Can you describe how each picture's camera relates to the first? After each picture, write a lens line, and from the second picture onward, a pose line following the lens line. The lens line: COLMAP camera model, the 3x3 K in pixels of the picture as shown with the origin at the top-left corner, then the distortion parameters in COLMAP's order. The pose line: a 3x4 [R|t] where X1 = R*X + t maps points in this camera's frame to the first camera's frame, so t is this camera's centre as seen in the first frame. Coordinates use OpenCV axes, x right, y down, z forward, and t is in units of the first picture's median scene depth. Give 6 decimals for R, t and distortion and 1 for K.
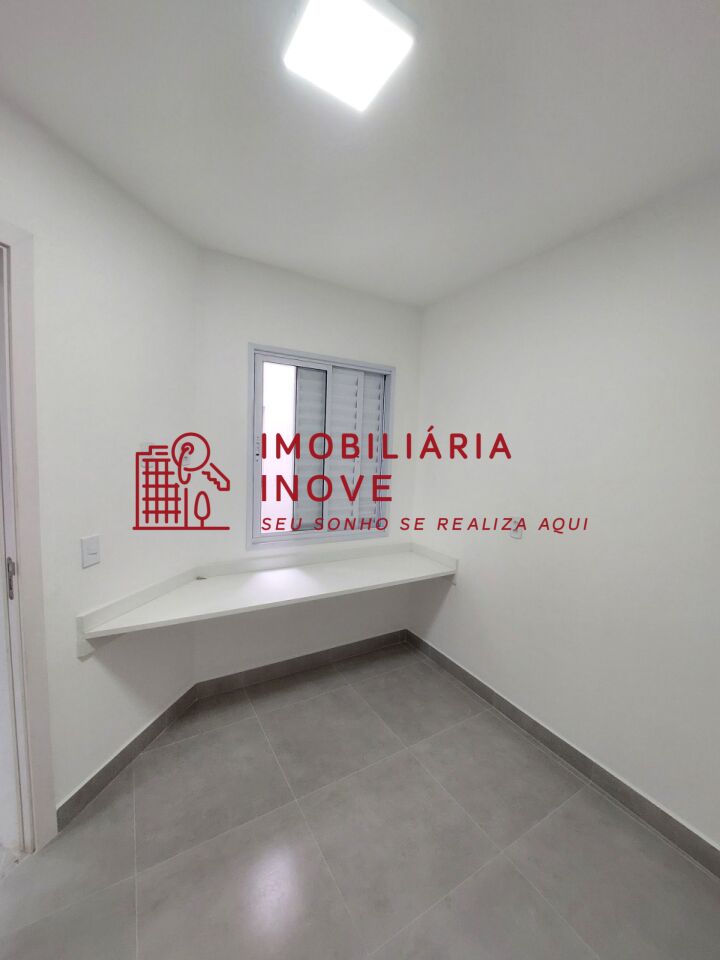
lens RADIAL K [[383.2, 0, 364.4], [0, 383.2, 476.7], [0, 0, 1]] dist [-0.025851, -0.000418]
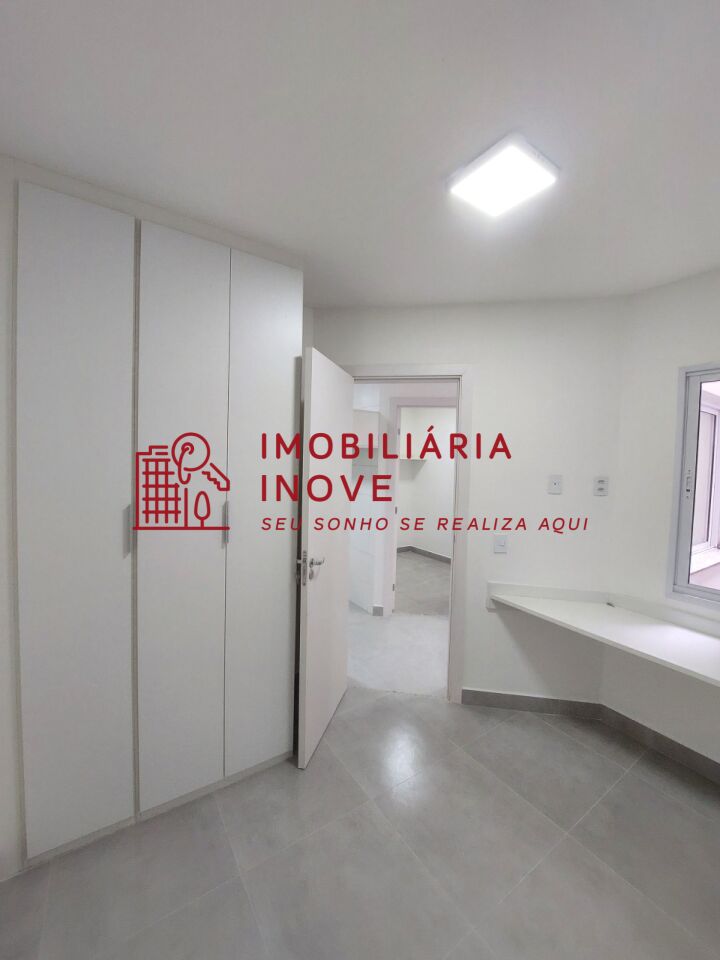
lens RADIAL K [[383.2, 0, 364.4], [0, 383.2, 476.7], [0, 0, 1]] dist [-0.025851, -0.000418]
pose [[0.041901, 0.015845, -0.998996, 0.662967], [-0.099719, 0.994948, 0.011598, -0.031000], [0.994133, 0.099133, 0.043269, 0.288561]]
